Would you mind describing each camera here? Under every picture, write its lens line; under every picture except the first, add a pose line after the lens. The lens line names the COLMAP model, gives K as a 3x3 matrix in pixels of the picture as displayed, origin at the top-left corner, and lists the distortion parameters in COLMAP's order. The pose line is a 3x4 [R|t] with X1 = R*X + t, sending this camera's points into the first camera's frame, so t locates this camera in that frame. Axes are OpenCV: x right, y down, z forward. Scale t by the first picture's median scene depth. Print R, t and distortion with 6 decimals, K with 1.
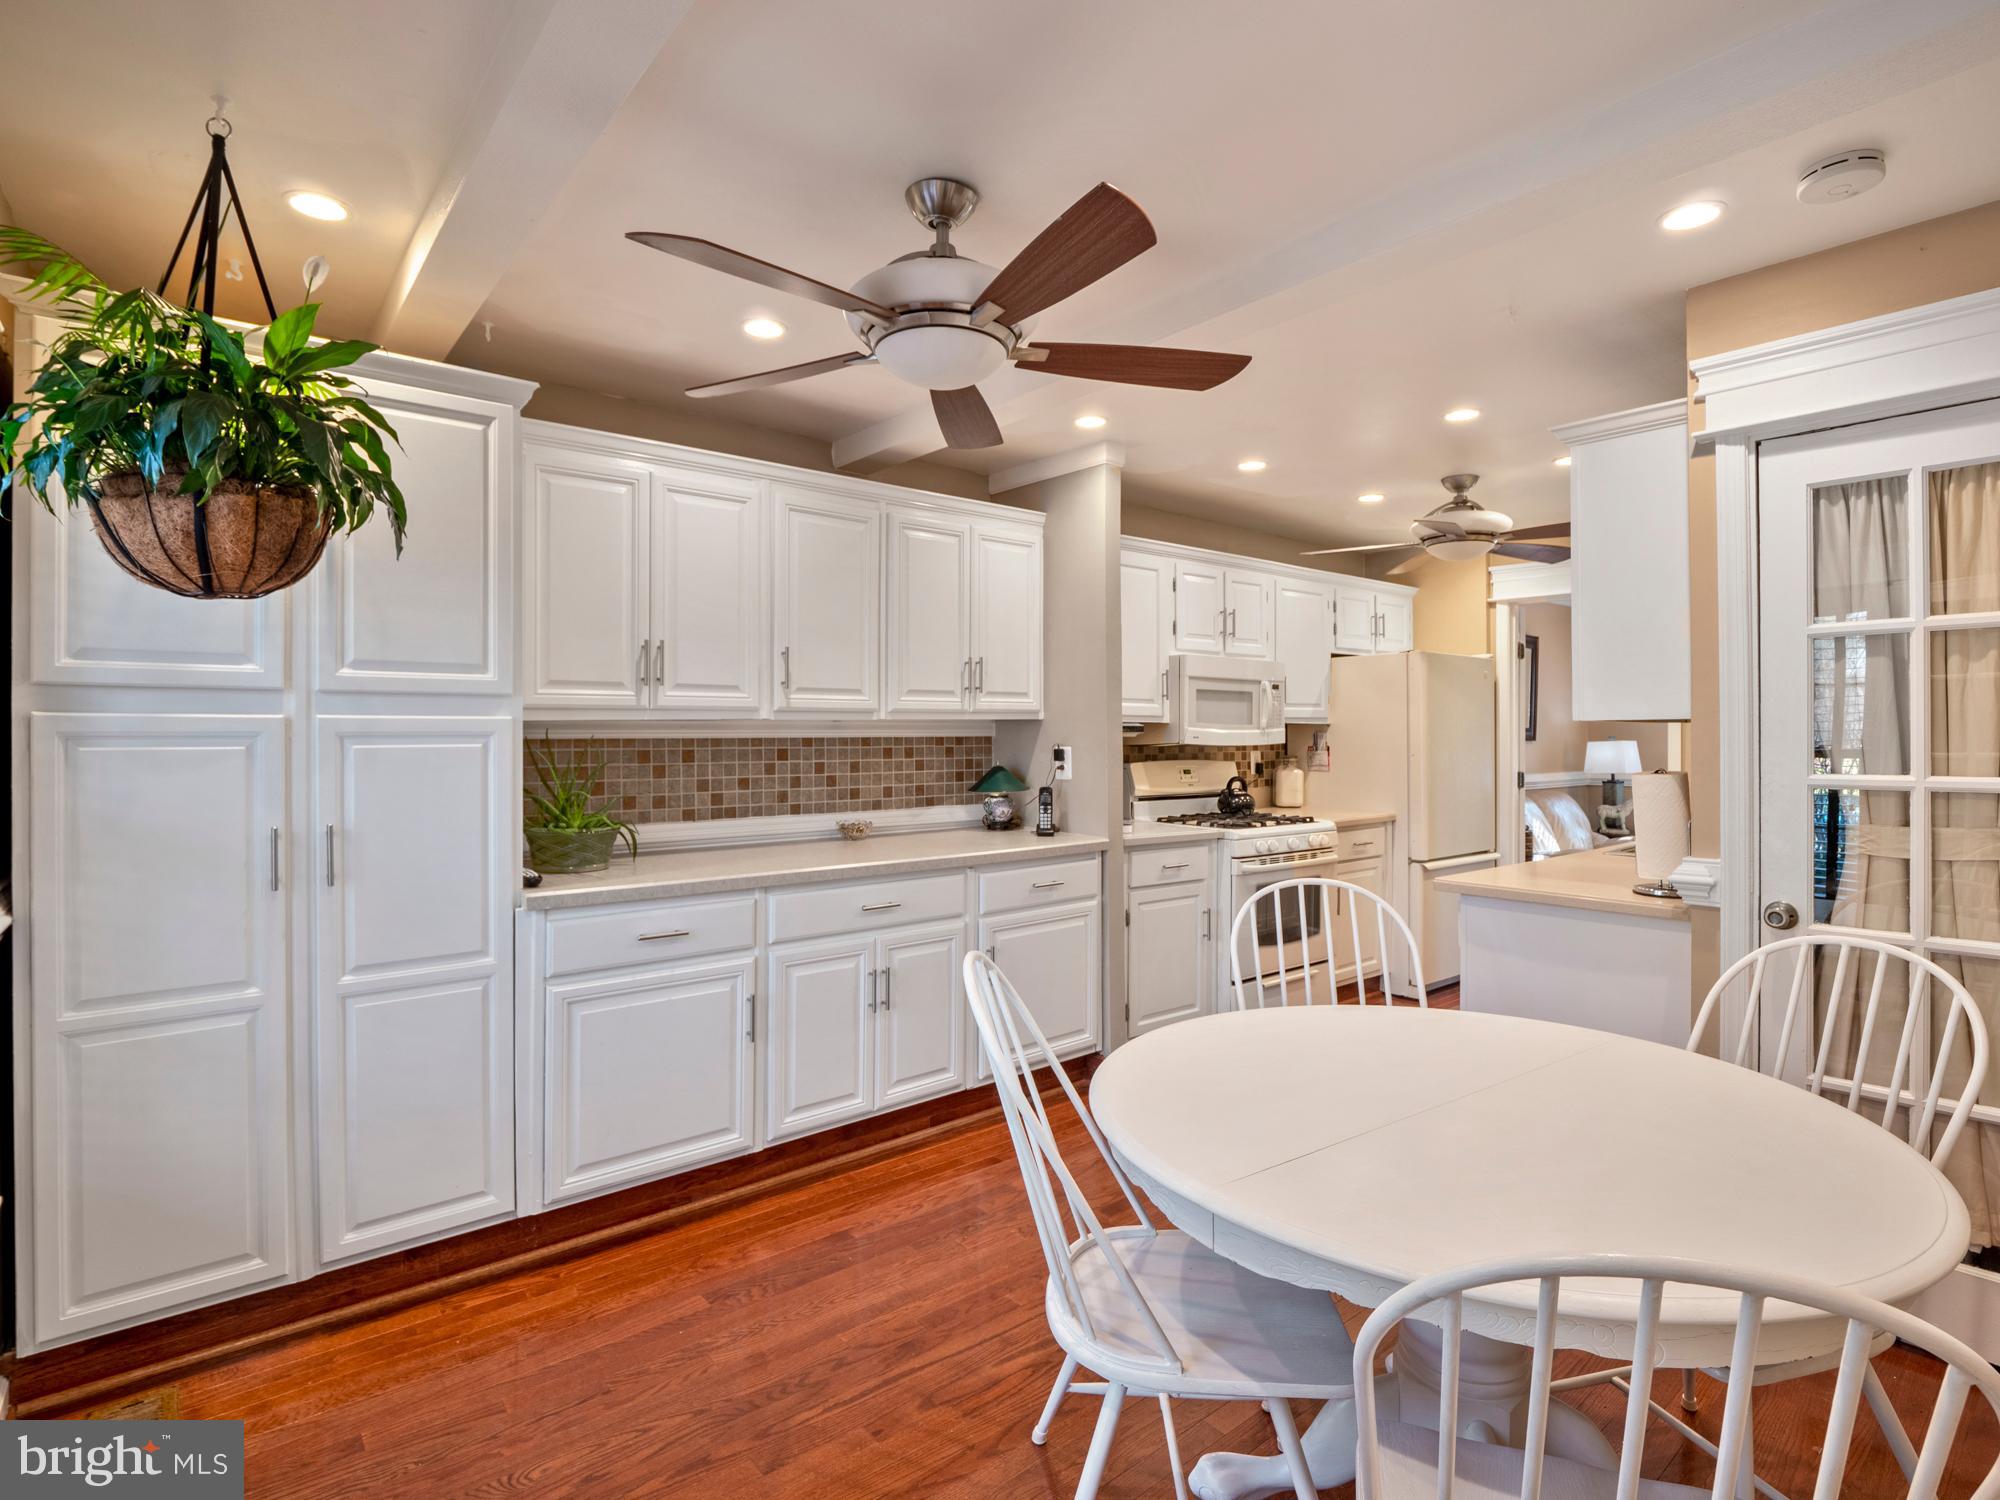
lens RADIAL K [[983.0, 0, 992.6], [0, 983.0, 745.3], [0, 0, 1]] dist [-0.006634, -0.000931]
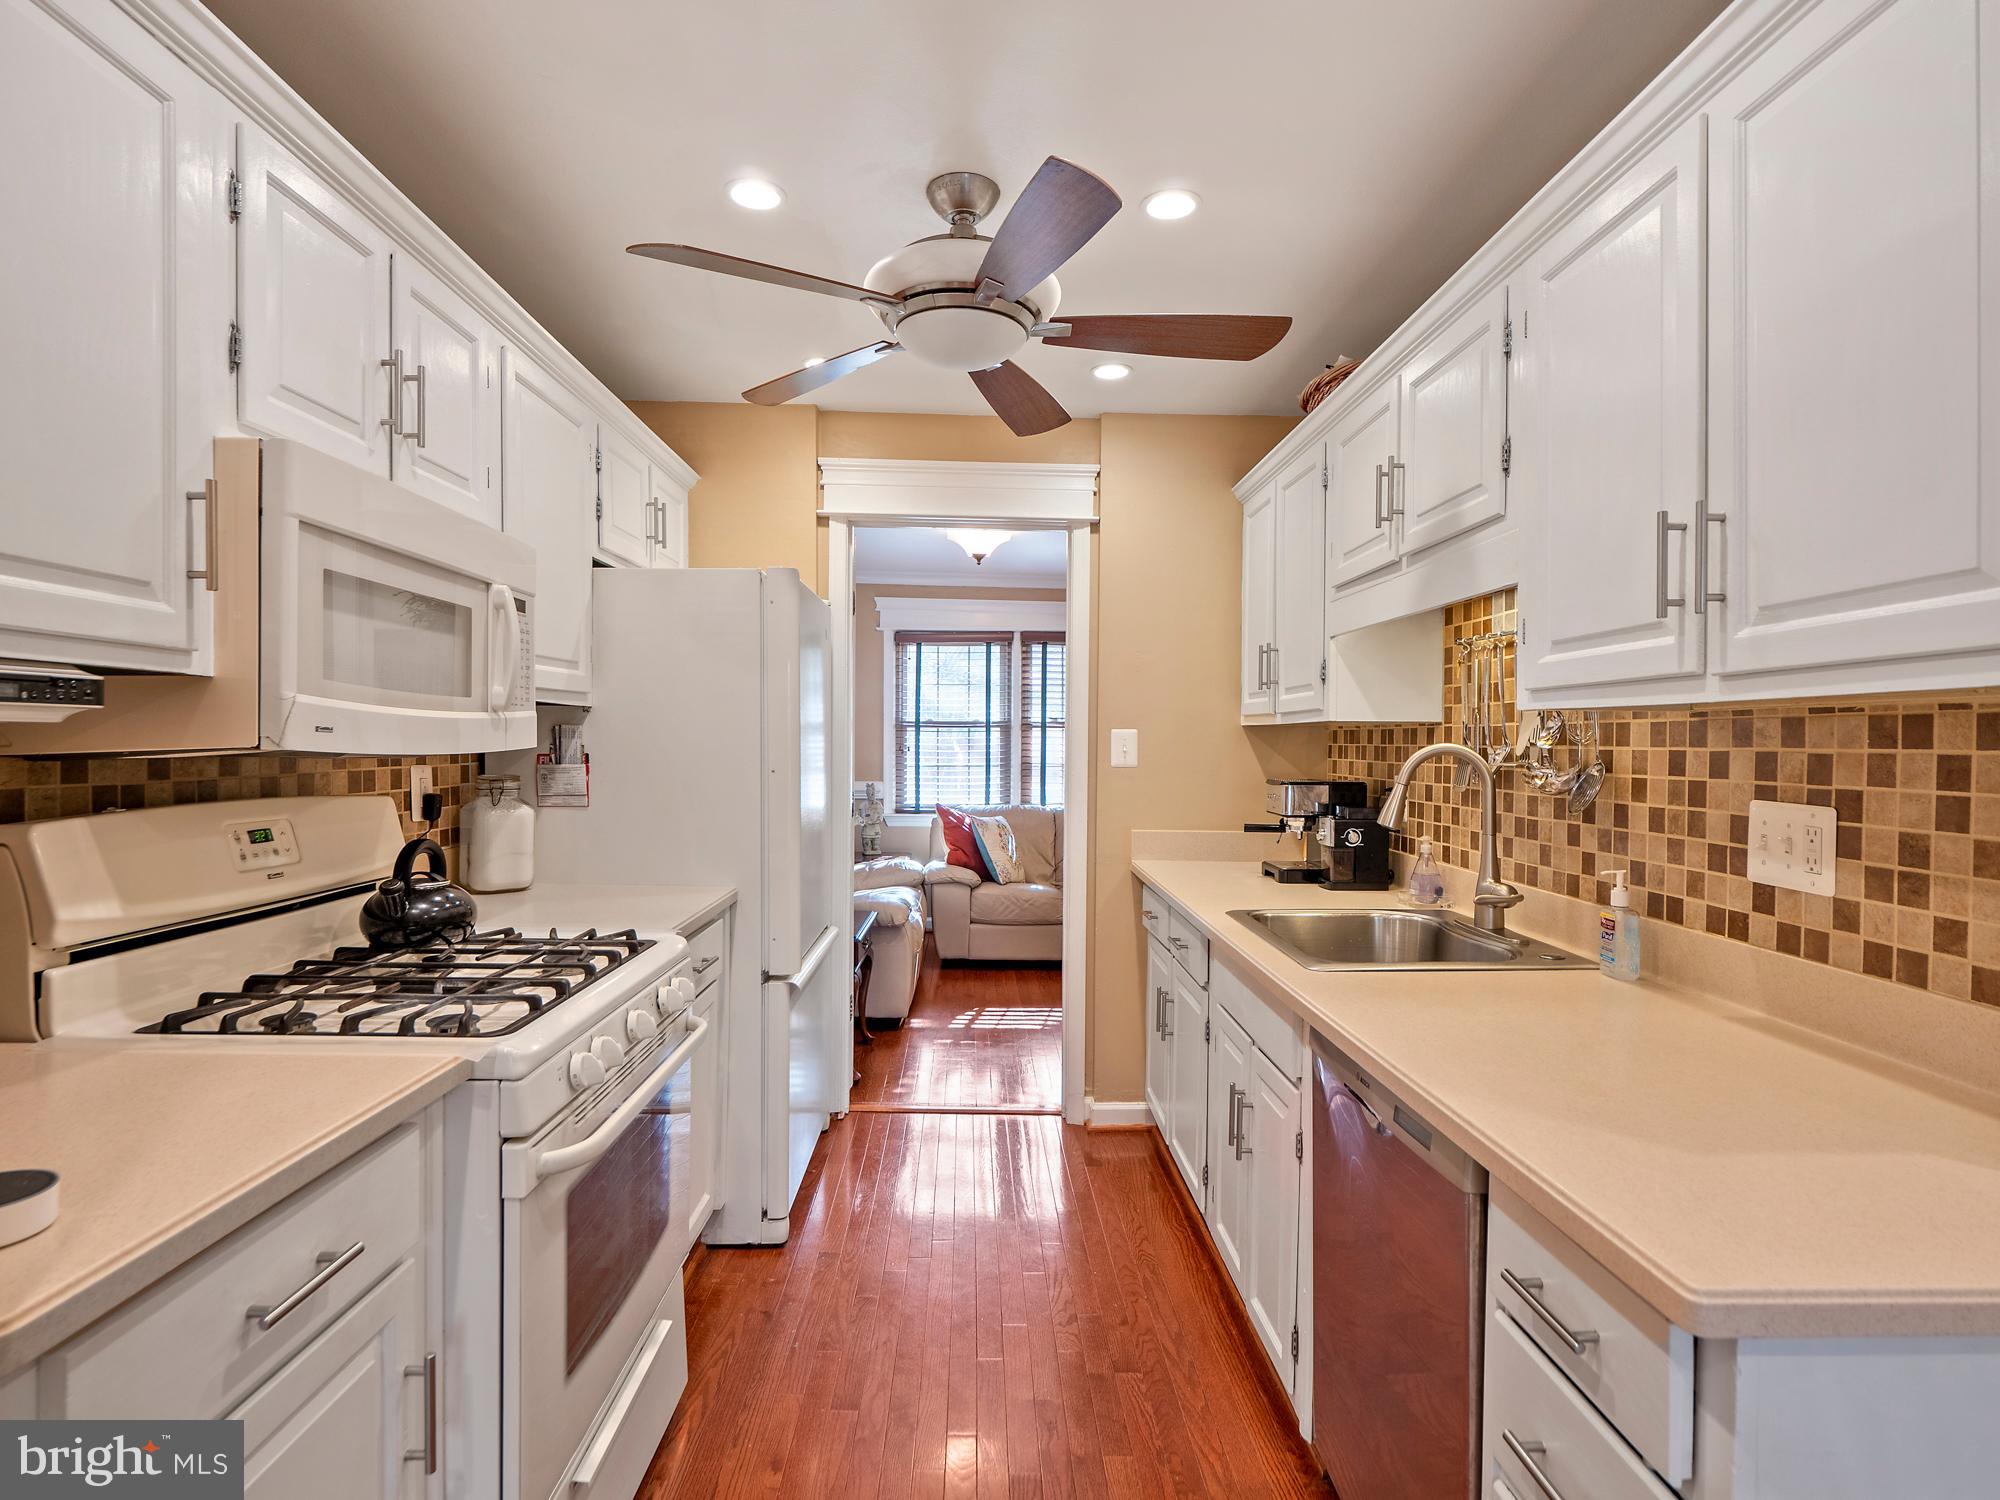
lens RADIAL K [[1042.9, 0, 1003.7], [0, 1042.9, 753.2], [0, 0, 1]] dist [-0.003148, -0.000742]
pose [[0.611216, -0.003568, 0.791456, 0.092979], [-0.000006, 0.999990, 0.004513, -0.002439], [-0.791464, -0.002763, 0.611209, 0.725031]]
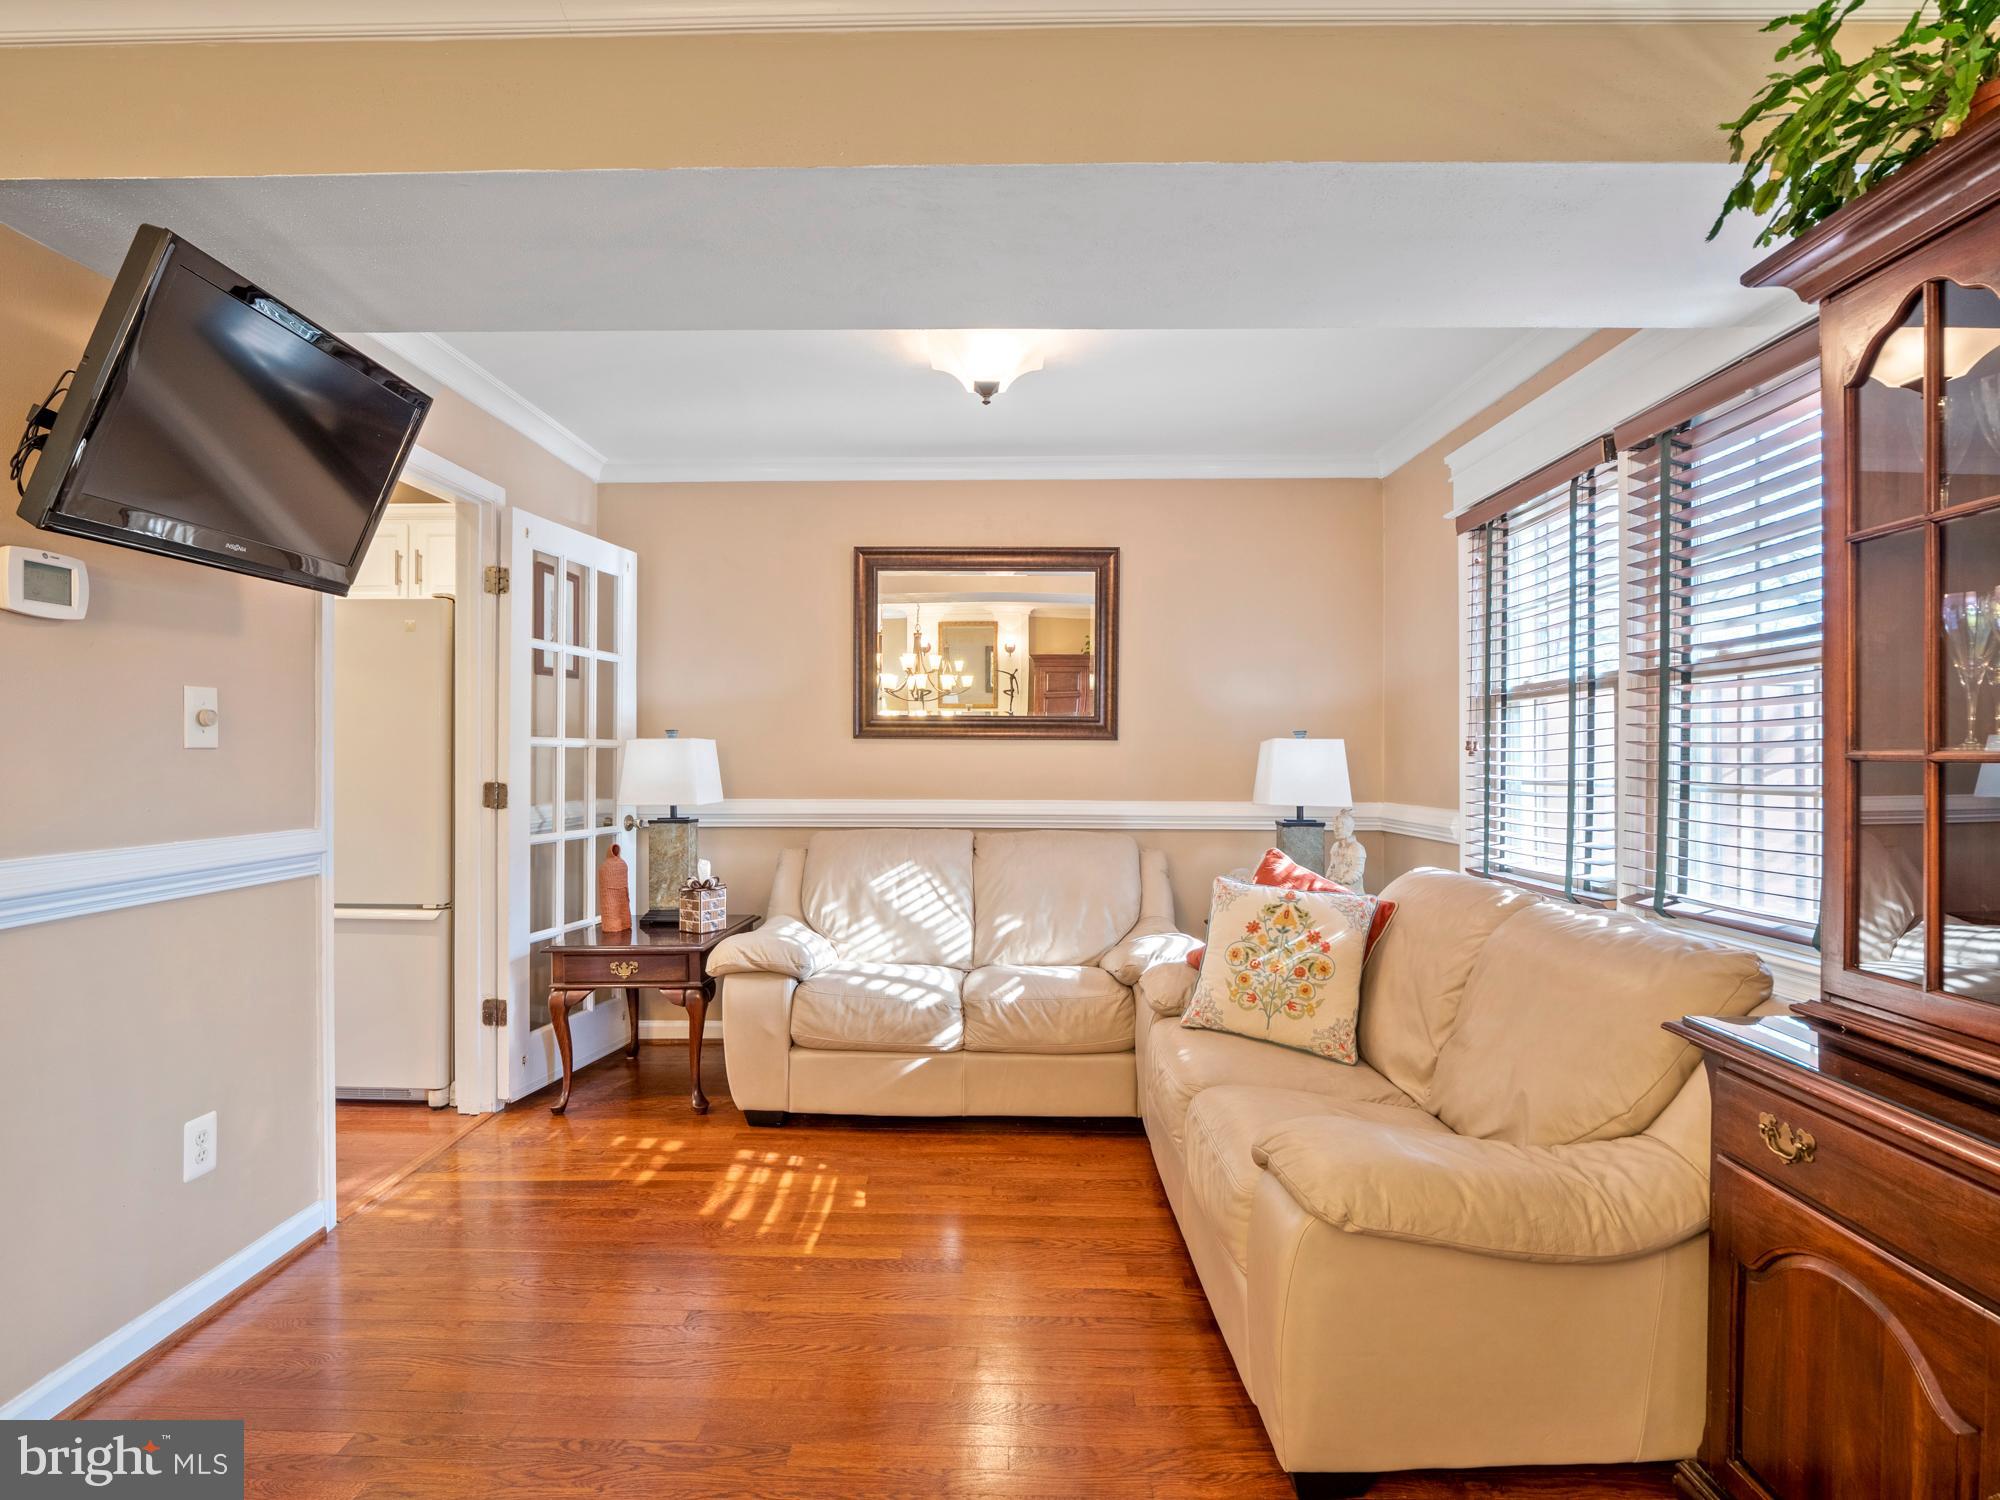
lens RADIAL K [[991.7, 0, 1002.6], [0, 991.7, 754.2], [0, 0, 1]] dist [0.004709, -0.026762]
pose [[0.762807, 0.002364, -0.646622, 1.656184], [-0.009050, 0.999934, -0.007021, 0.015375], [0.646563, 0.011208, 0.762778, 1.060290]]
